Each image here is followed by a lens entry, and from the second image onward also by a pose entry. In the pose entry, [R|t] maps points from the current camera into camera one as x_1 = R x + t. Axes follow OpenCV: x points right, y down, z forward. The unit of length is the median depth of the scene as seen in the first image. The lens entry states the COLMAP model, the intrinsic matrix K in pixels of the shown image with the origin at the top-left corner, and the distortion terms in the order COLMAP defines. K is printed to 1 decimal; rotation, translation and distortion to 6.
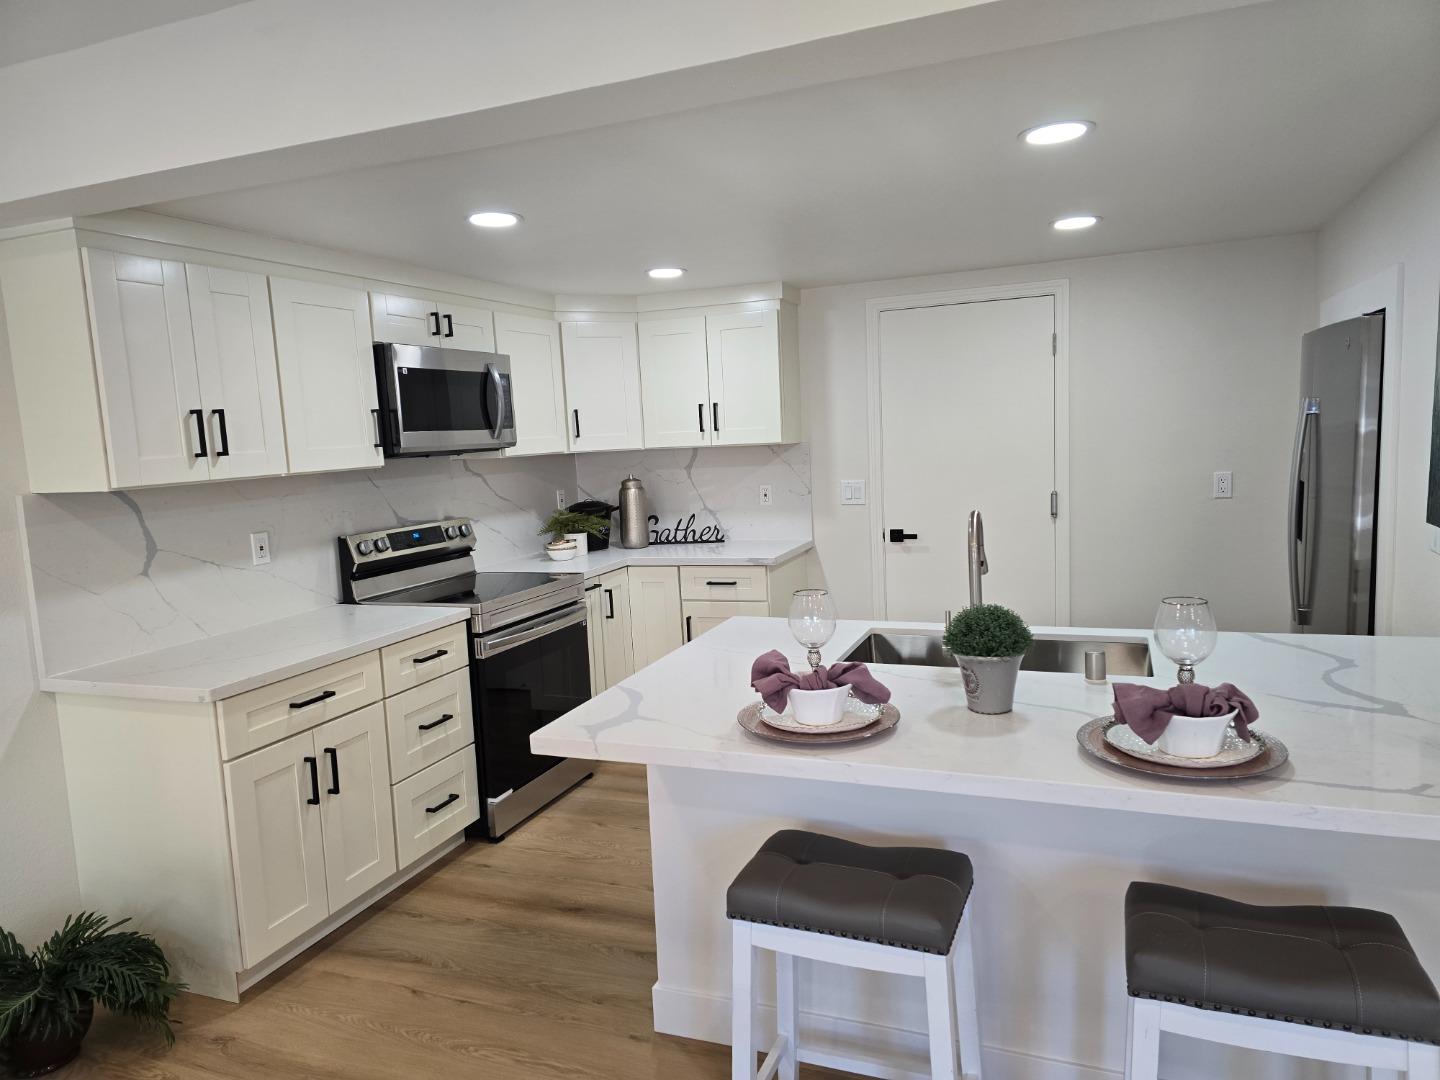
lens RADIAL K [[963.9, 0, 727.8], [0, 963.9, 534.0], [0, 0, 1]] dist [0.073095, -0.069529]
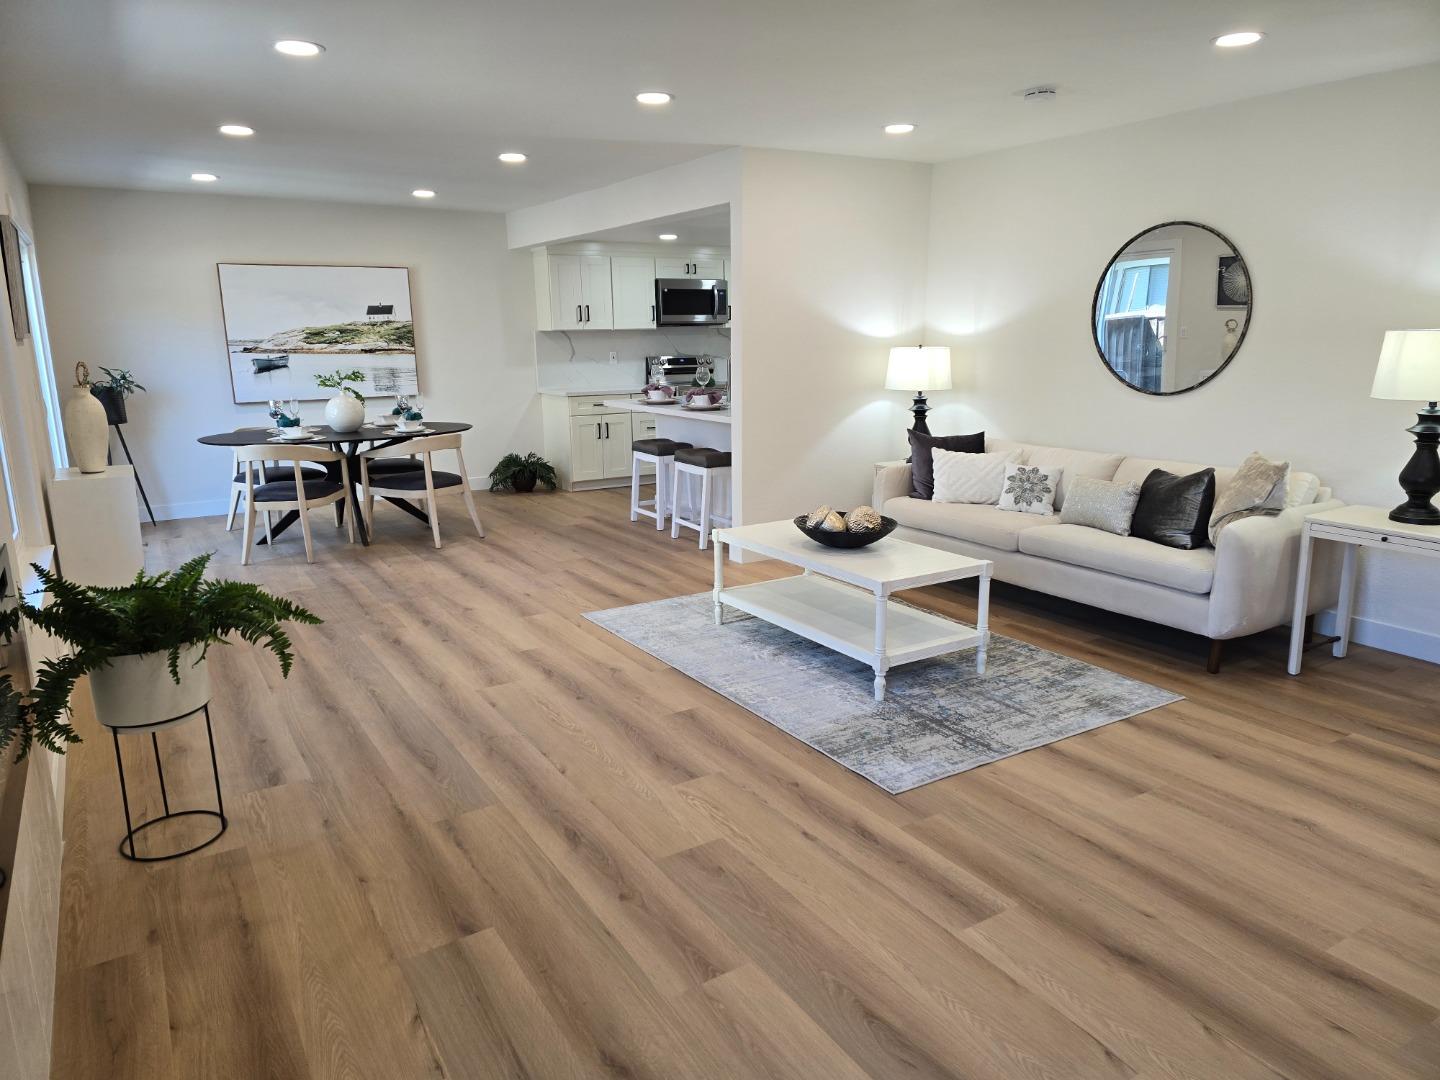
lens RADIAL K [[963.9, 0, 726.0], [0, 963.9, 533.3], [0, 0, 1]] dist [0.073095, -0.069529]
pose [[0.809915, 0.164525, -0.563001, 1.335604], [-0.093902, 0.983844, 0.152423, 0.056043], [0.578982, -0.070583, 0.812279, -1.010054]]
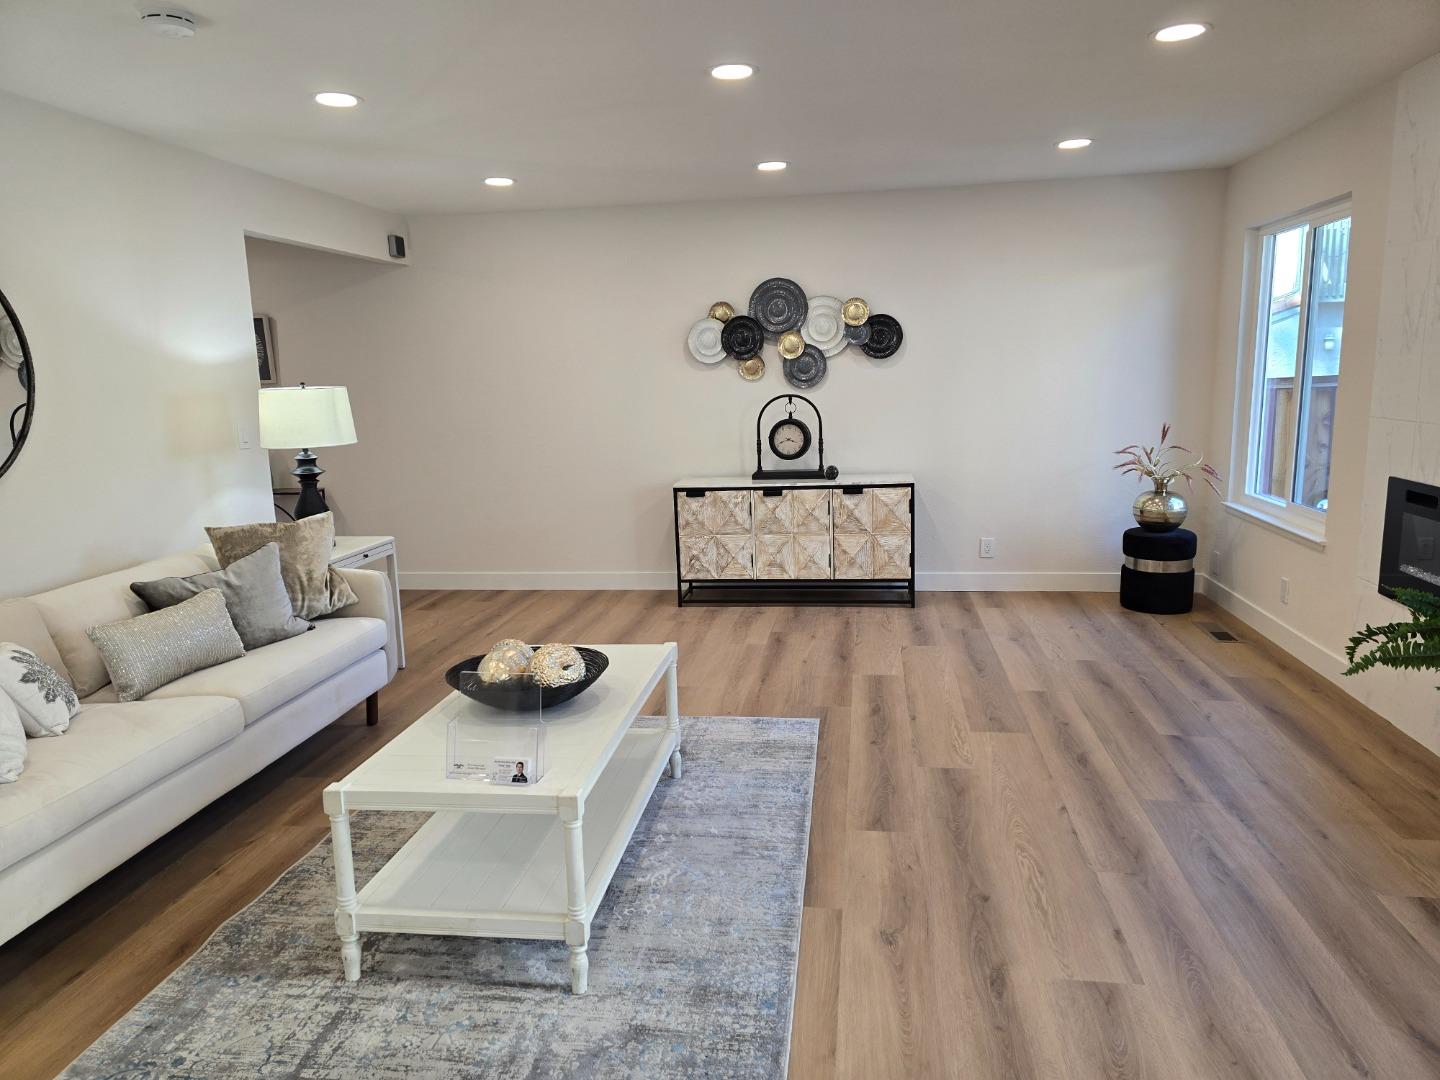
lens RADIAL K [[963.9, 0, 724.0], [0, 963.9, 539.8], [0, 0, 1]] dist [0.073095, -0.069529]
pose [[-0.231477, -0.110747, 0.966516, -1.014021], [0.148676, 0.977801, 0.147647, -0.008939], [-0.961412, 0.177875, -0.209873, 0.852204]]
